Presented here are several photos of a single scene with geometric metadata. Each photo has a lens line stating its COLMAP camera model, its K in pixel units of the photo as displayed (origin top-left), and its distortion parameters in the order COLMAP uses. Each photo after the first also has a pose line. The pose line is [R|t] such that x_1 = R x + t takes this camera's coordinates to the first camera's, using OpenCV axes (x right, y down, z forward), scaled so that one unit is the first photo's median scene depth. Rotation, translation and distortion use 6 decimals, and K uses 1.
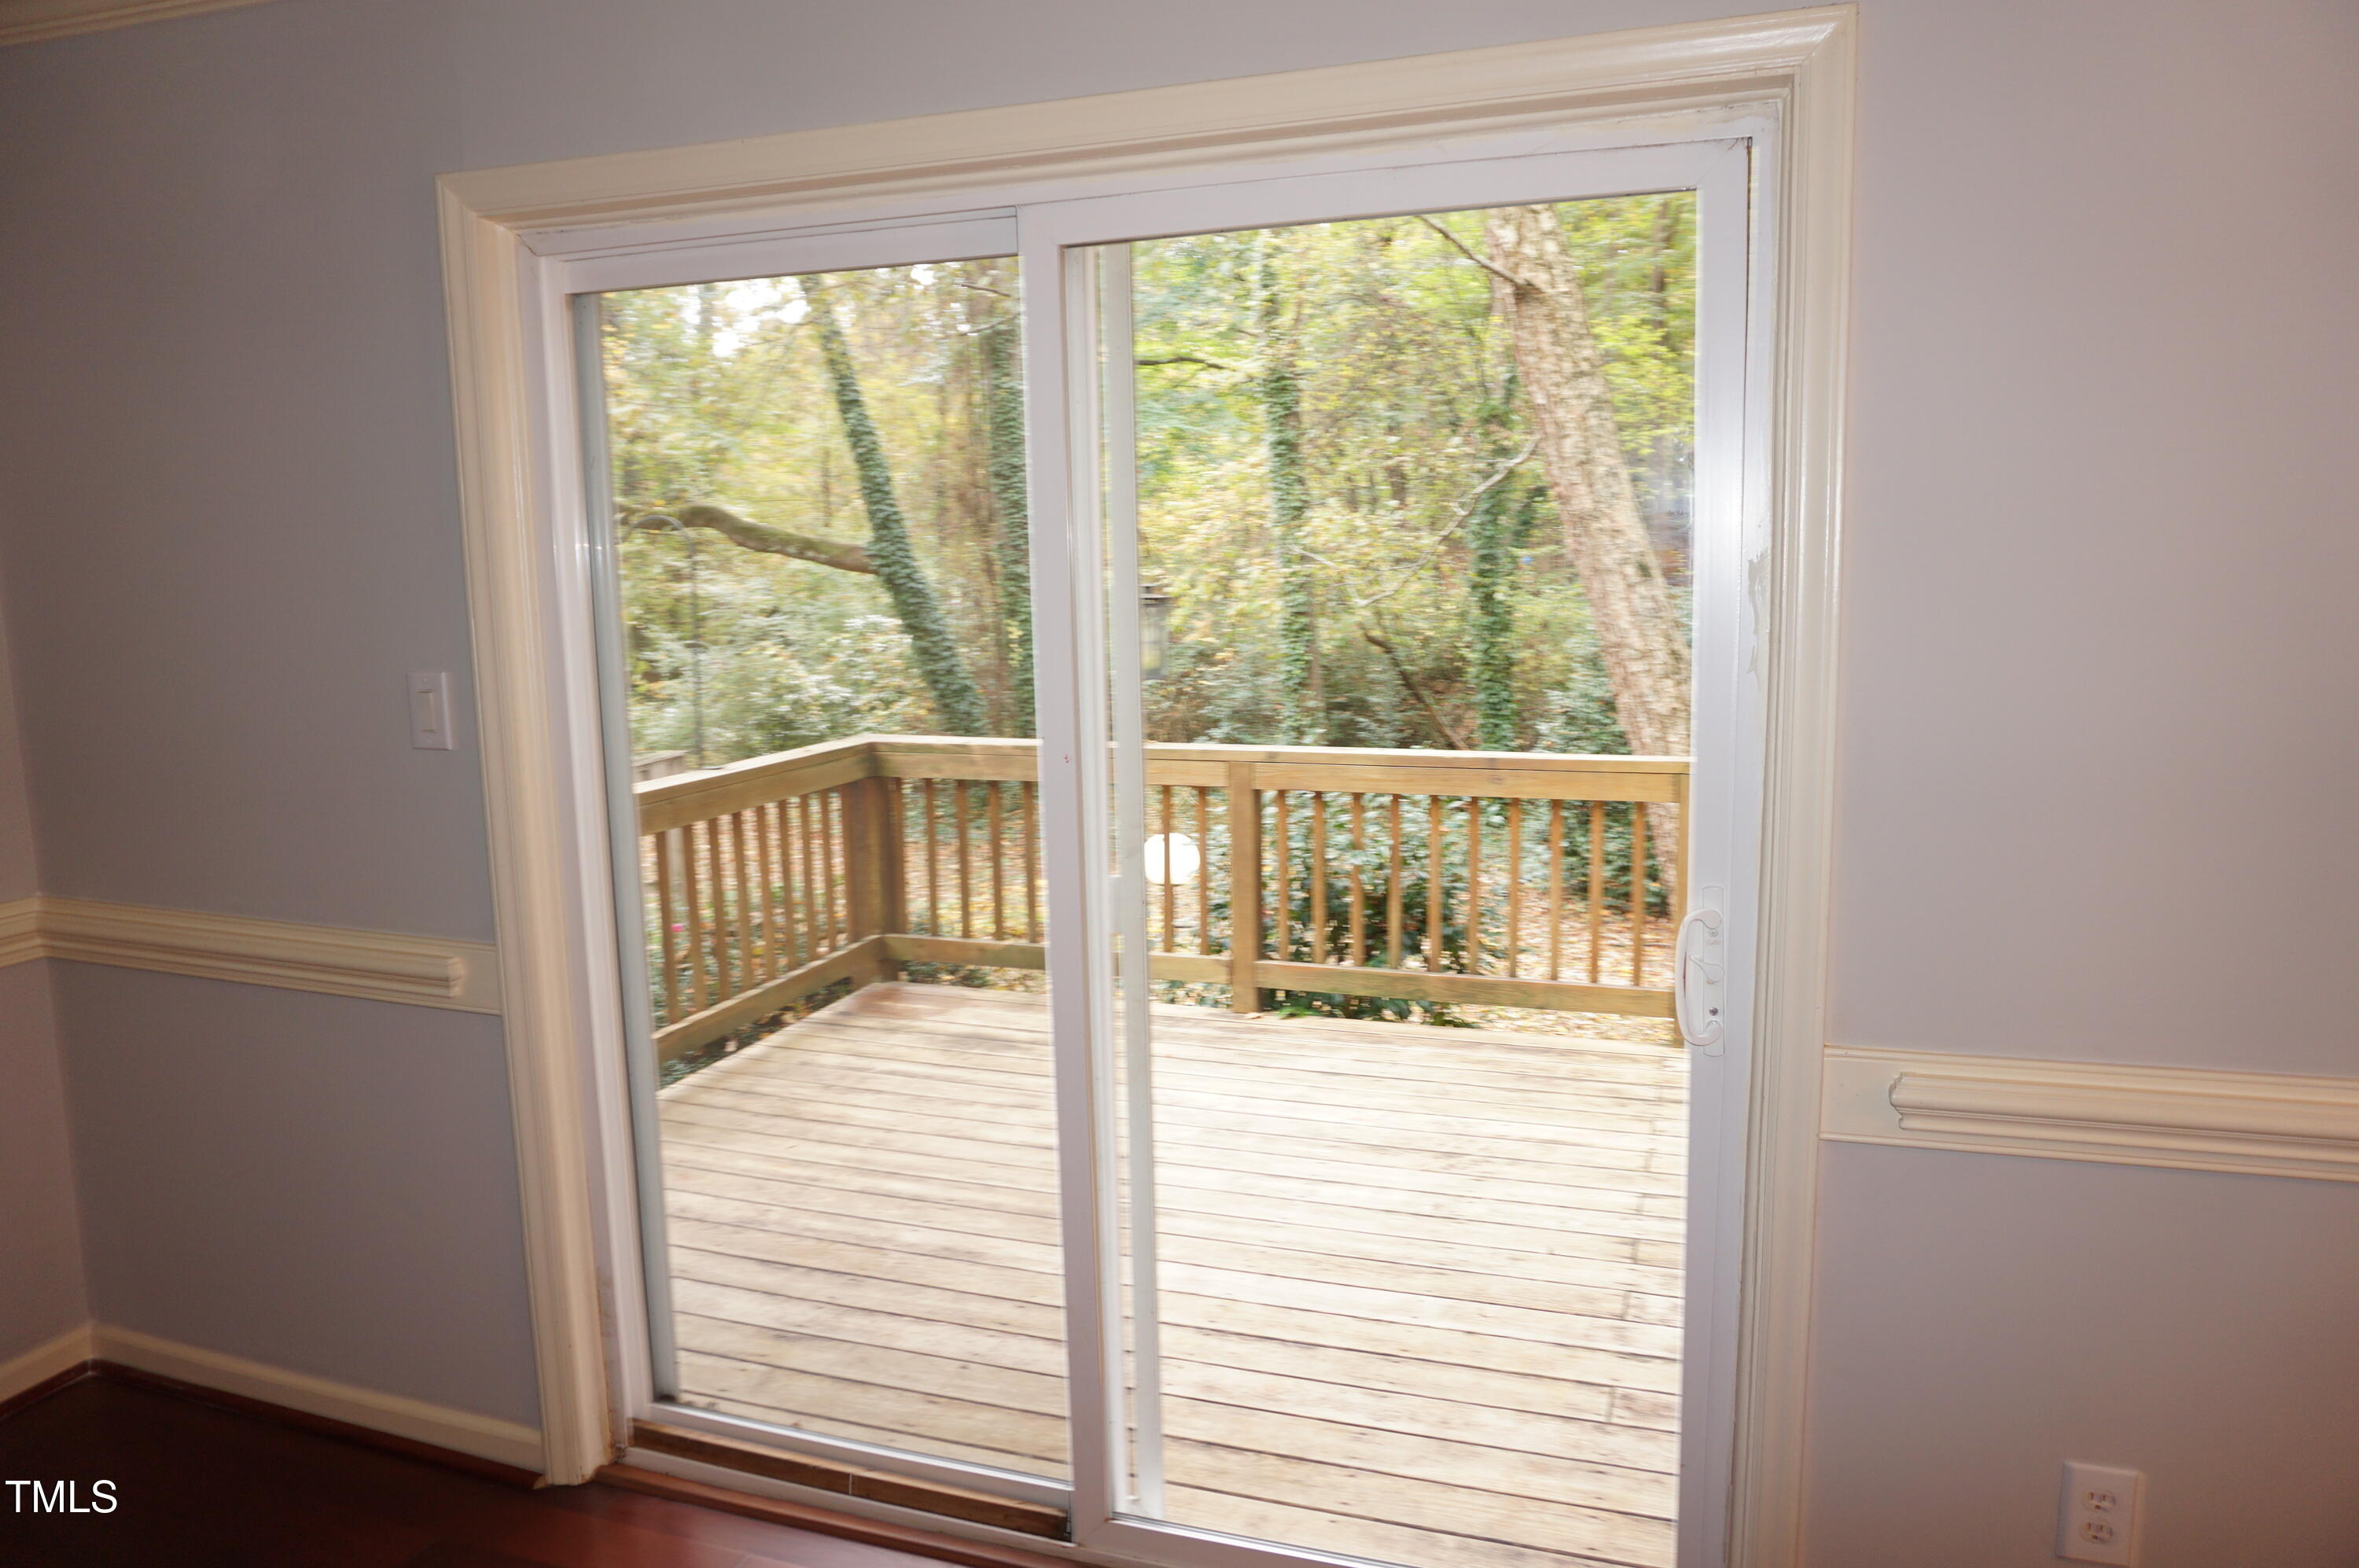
lens RADIAL K [[1584.5, 0, 1175.1], [0, 1584.5, 779.6], [0, 0, 1]] dist [-0.051533, 0.027392]
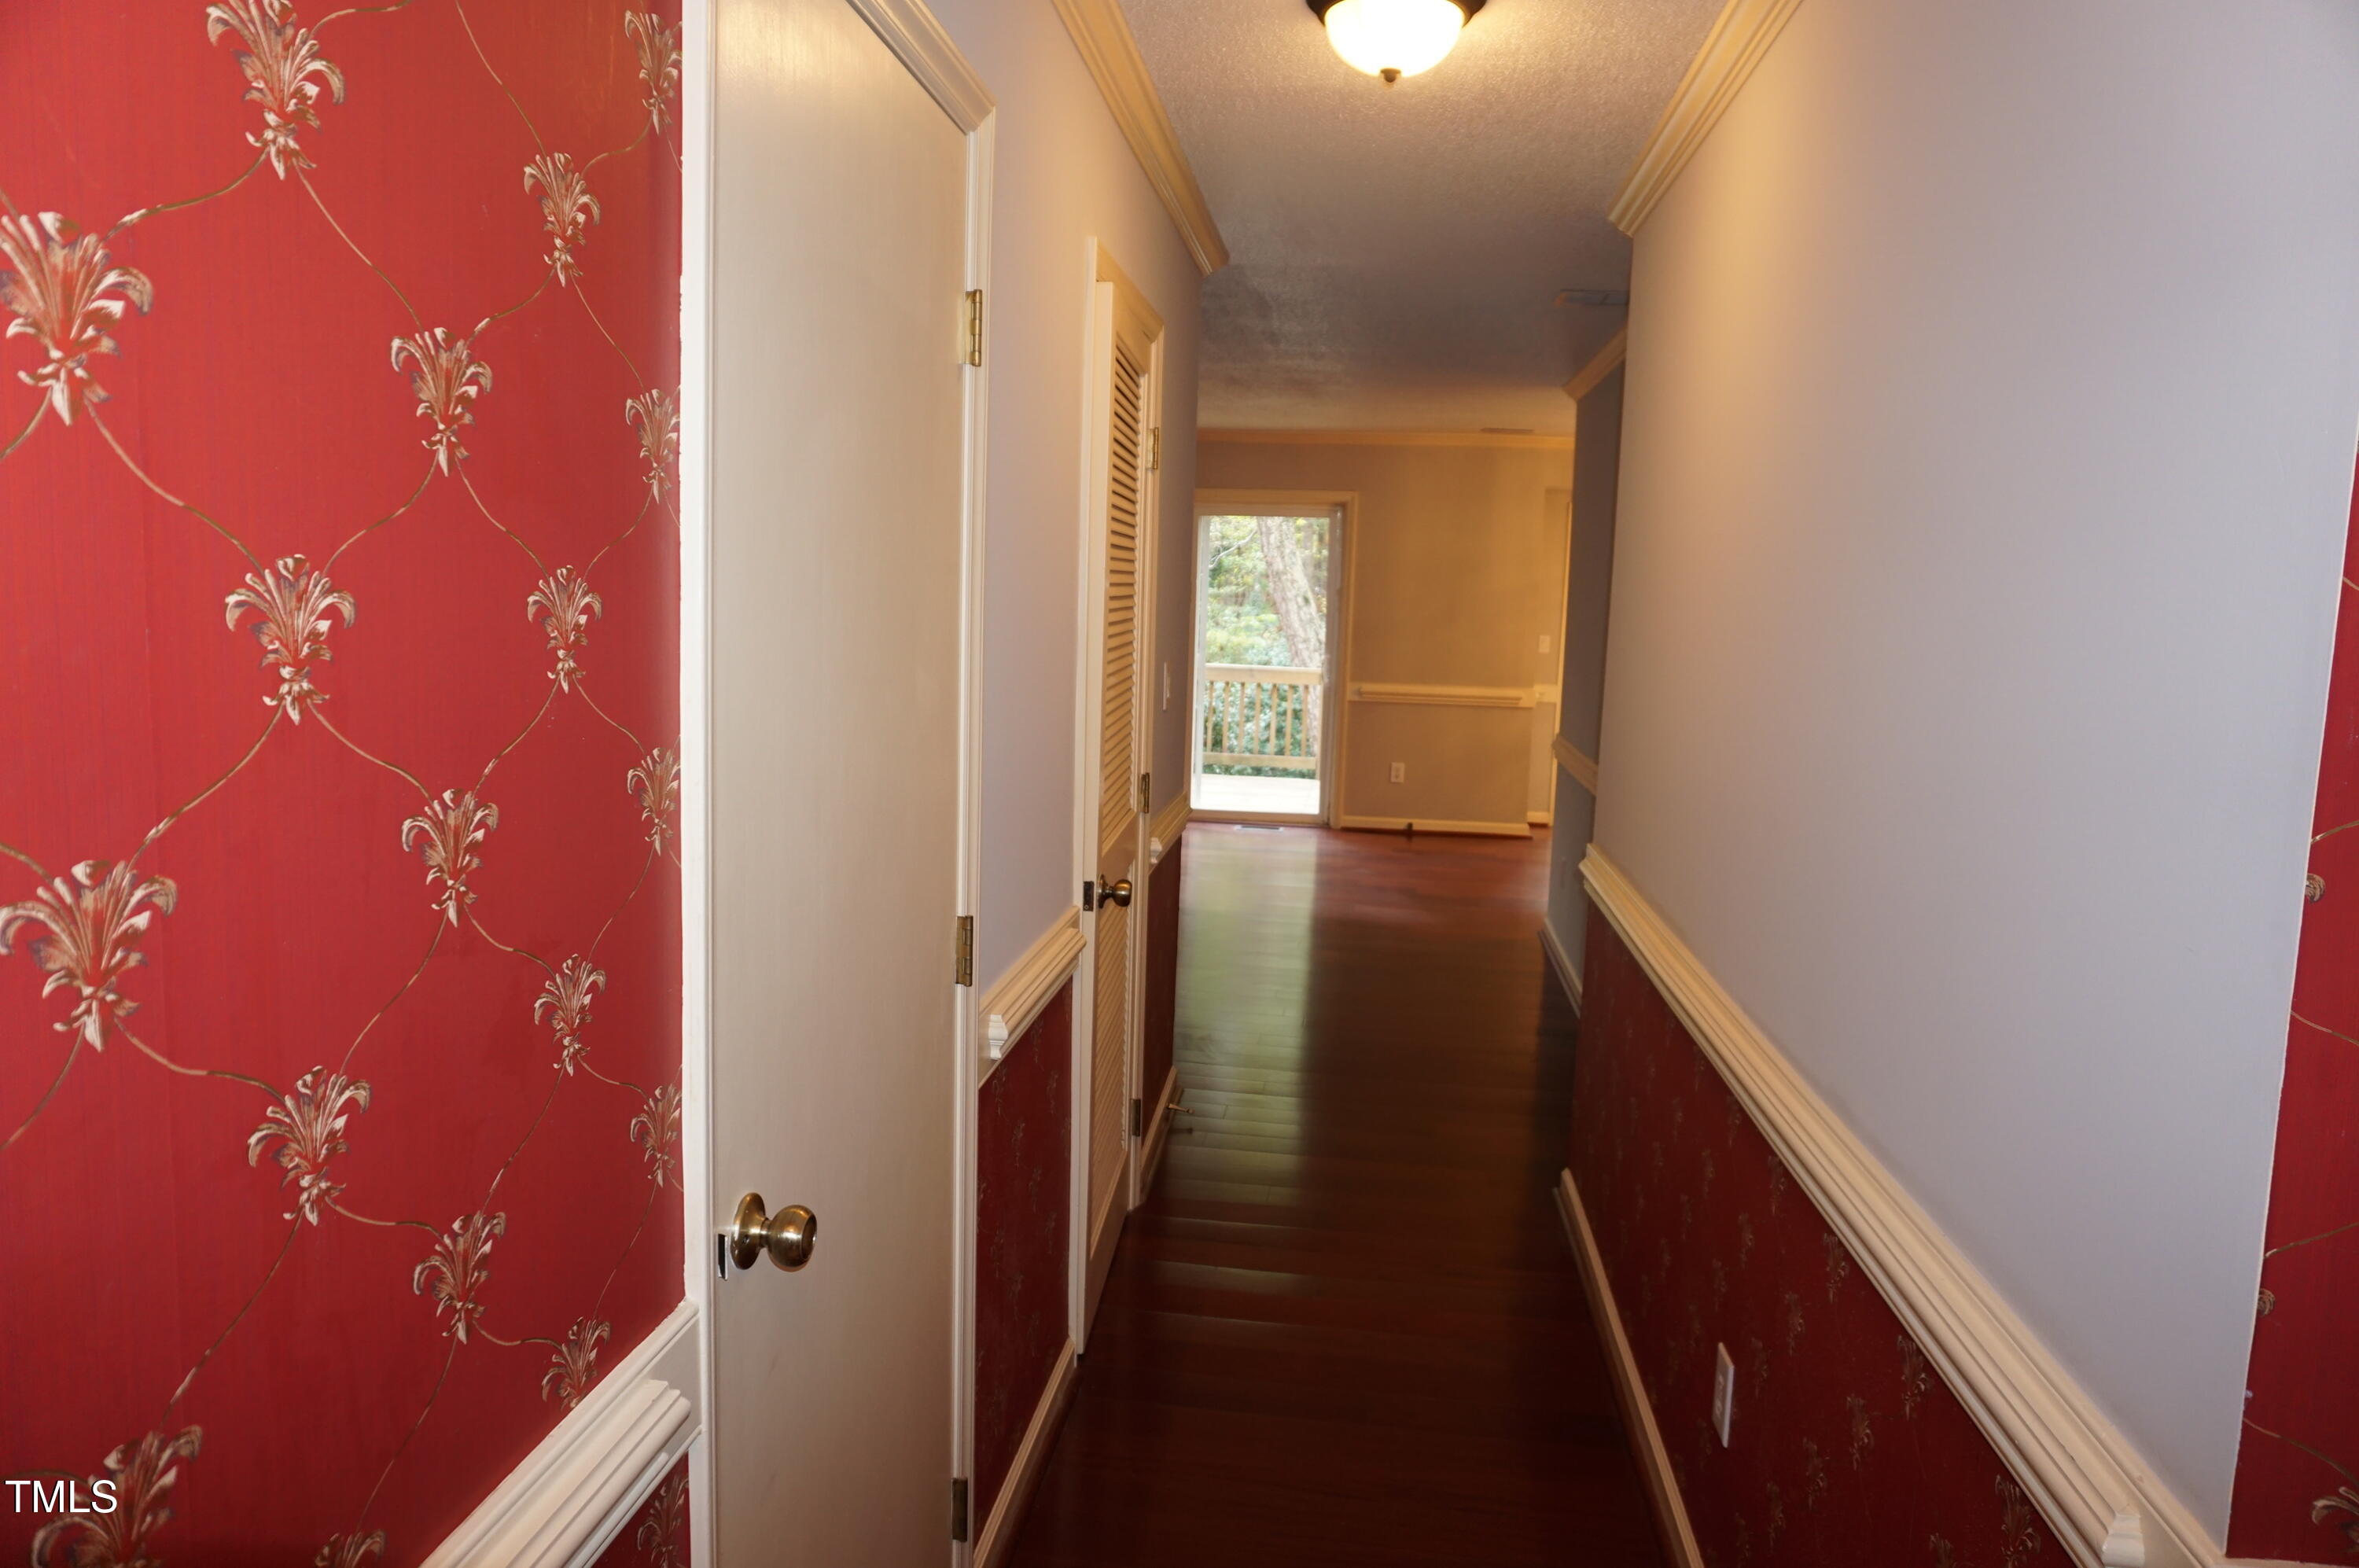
lens RADIAL K [[1584.5, 0, 1175.1], [0, 1584.5, 779.6], [0, 0, 1]] dist [-0.051533, 0.027392]
pose [[0.975459, 0.026363, 0.218597, -0.108231], [-0.021785, 0.999491, -0.023326, 0.052585], [-0.219101, 0.017991, 0.975536, -0.335018]]
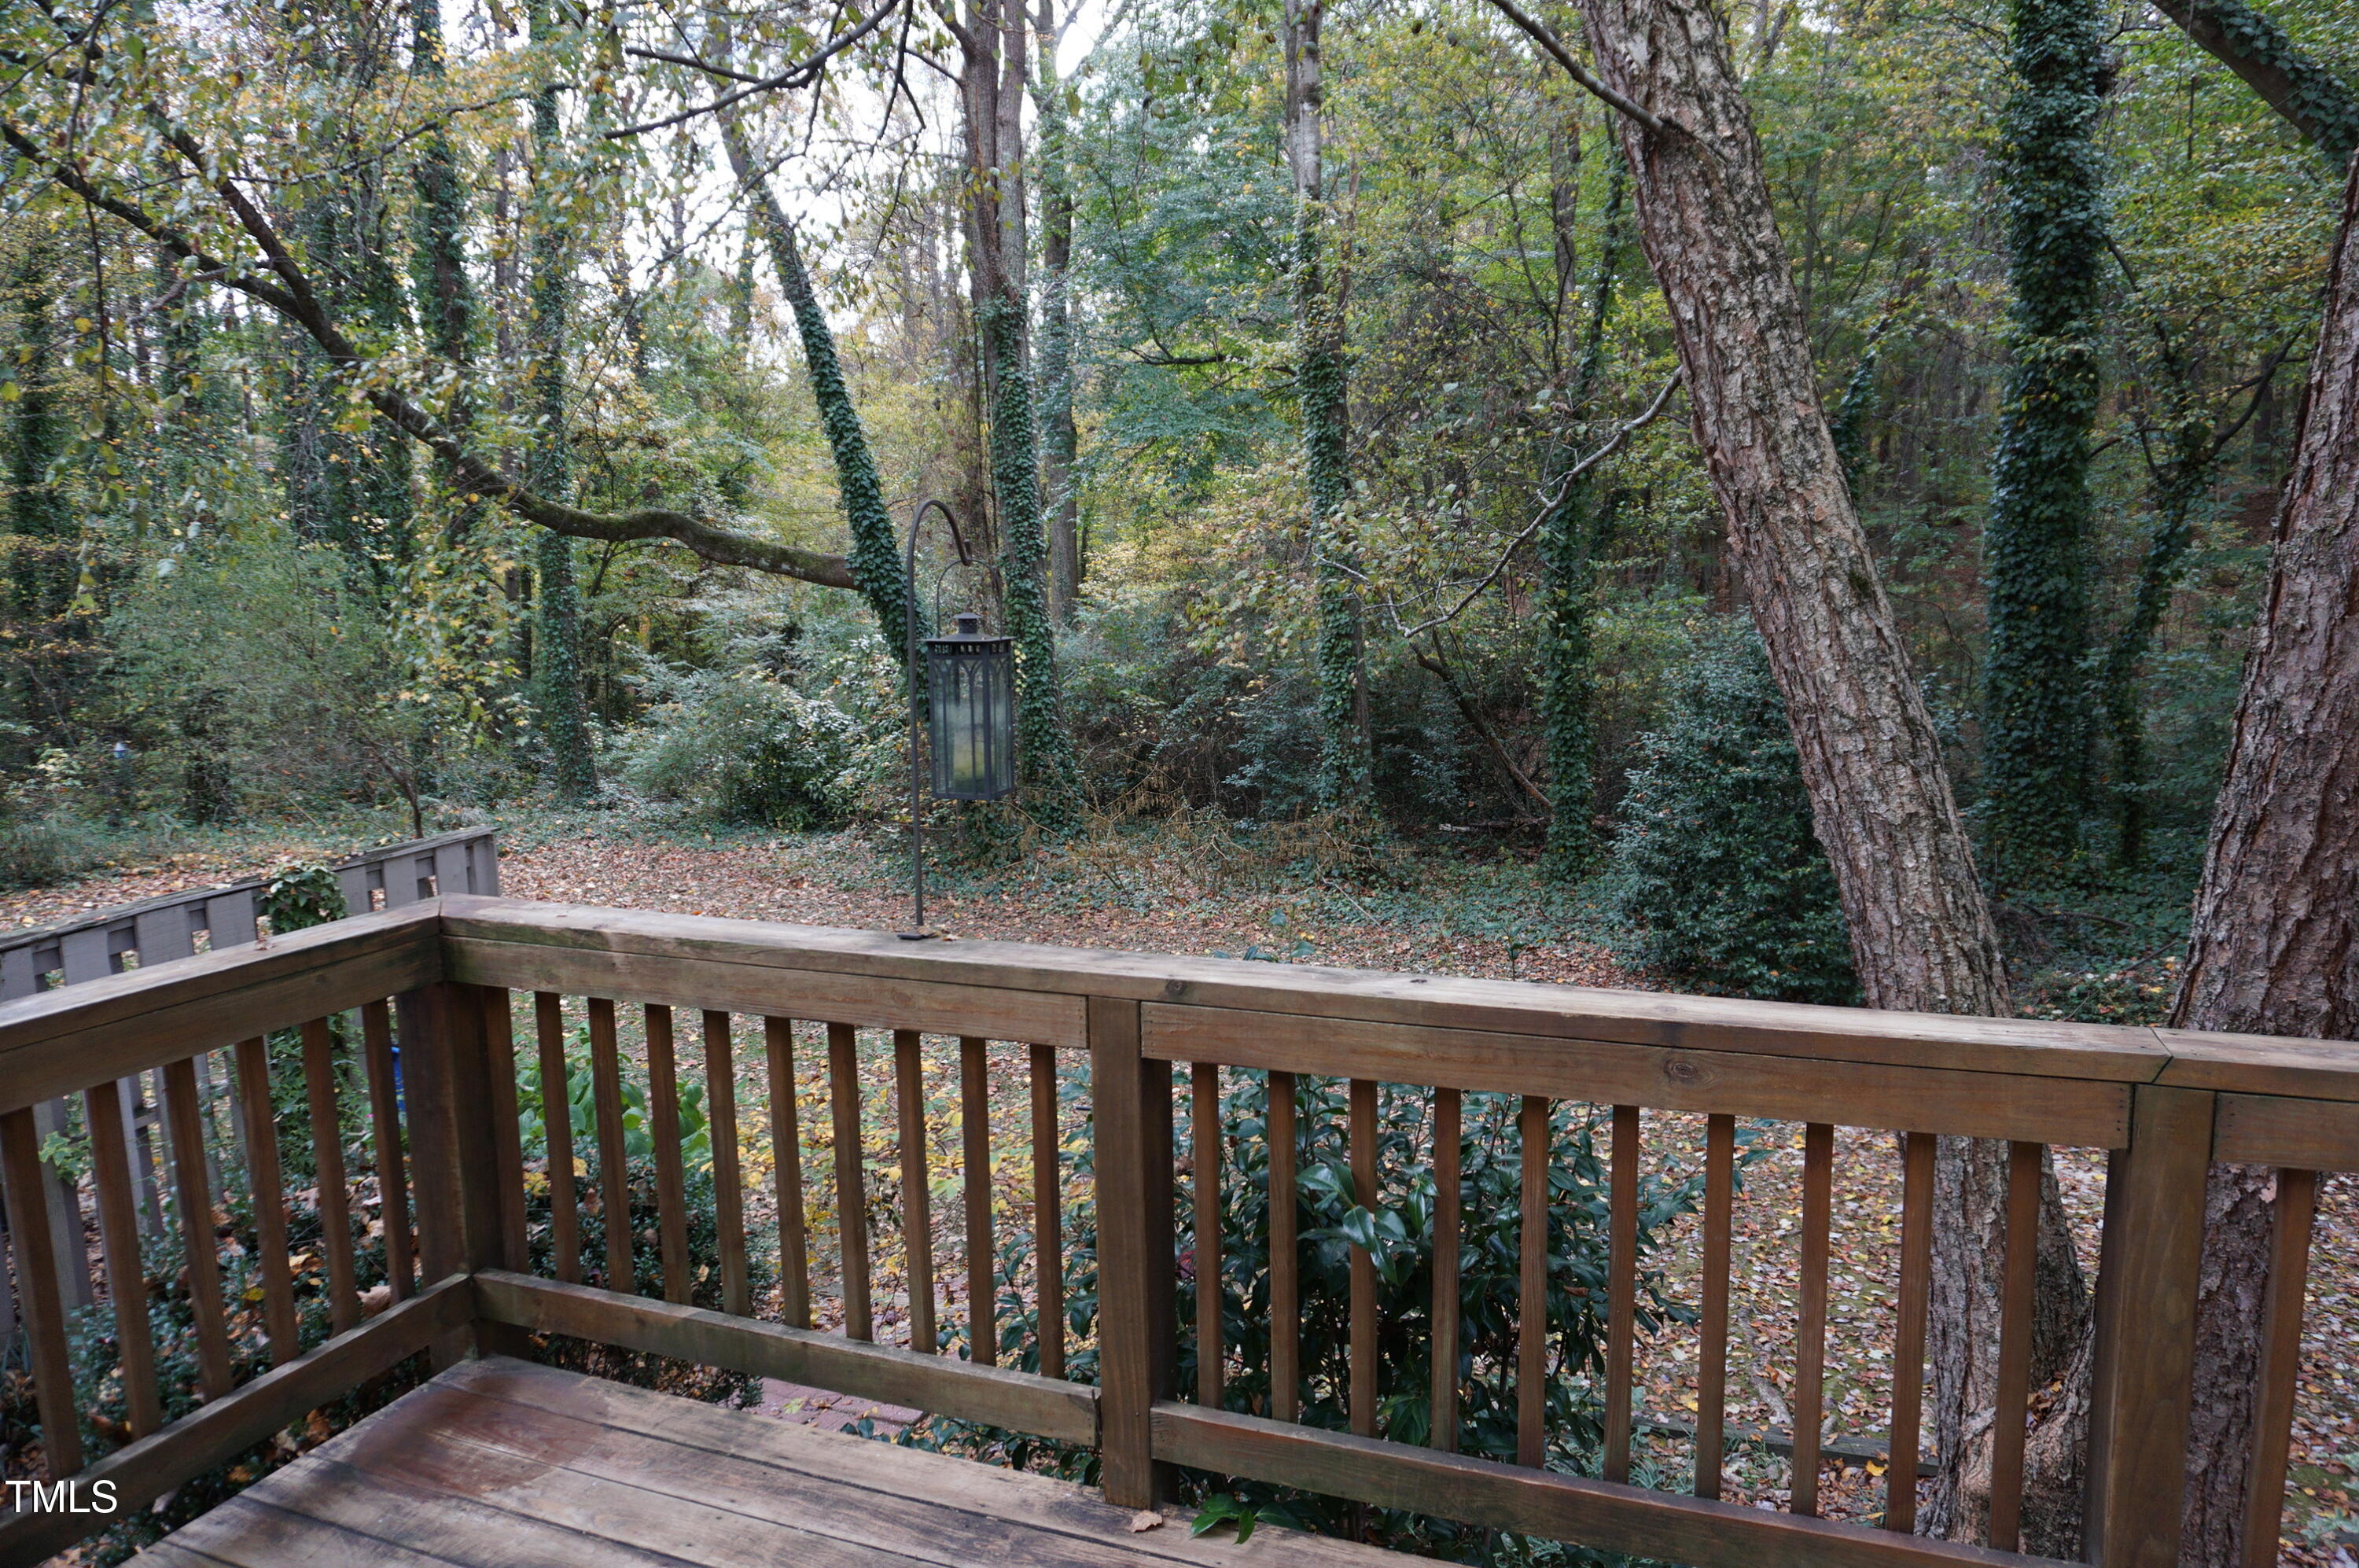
lens RADIAL K [[1584.5, 0, 1175.1], [0, 1584.5, 779.6], [0, 0, 1]] dist [-0.051533, 0.027392]
pose [[0.999331, 0.005024, -0.036221, 0.018112], [-0.005368, 0.999941, -0.009397, -0.017018], [0.036172, 0.009585, 0.999300, 0.127791]]
